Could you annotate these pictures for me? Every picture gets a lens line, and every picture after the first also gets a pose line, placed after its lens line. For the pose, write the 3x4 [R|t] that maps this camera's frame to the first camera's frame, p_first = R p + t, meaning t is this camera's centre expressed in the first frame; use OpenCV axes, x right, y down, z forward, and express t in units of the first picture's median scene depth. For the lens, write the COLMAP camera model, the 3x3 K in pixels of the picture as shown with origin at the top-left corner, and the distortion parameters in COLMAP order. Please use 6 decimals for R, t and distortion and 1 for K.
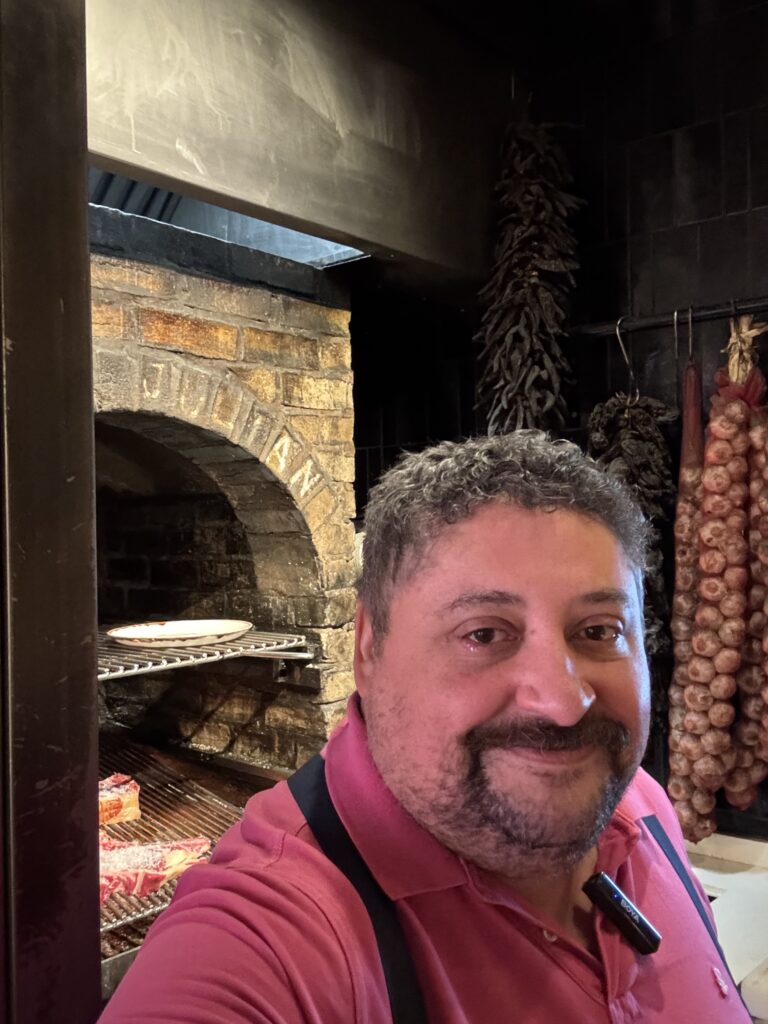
lens RADIAL K [[959.3, 0, 384.0], [0, 959.3, 512.0], [0, 0, 1]] dist [0.171709, -0.242854]
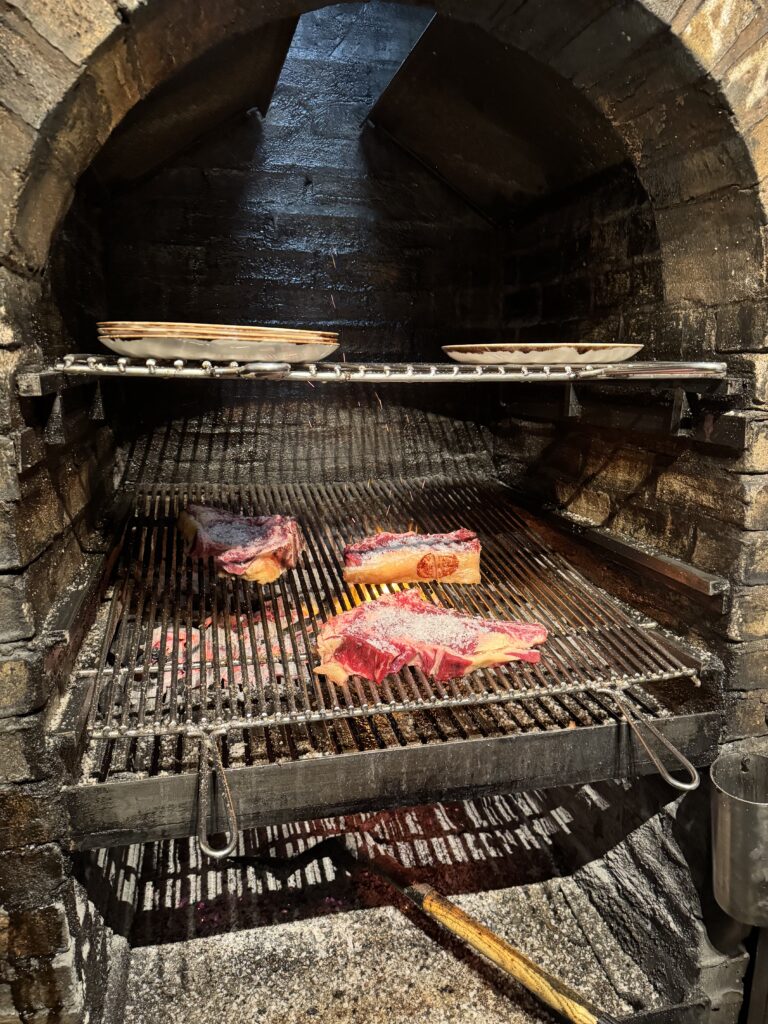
lens RADIAL K [[733.3, 0, 384.0], [0, 733.3, 512.0], [0, 0, 1]] dist [0.043203, -0.042256]
pose [[0.836984, 0.136224, -0.530001, -0.000119], [-0.027666, 0.977815, 0.207634, 0.126310], [0.546528, -0.159123, 0.822184, 0.452941]]
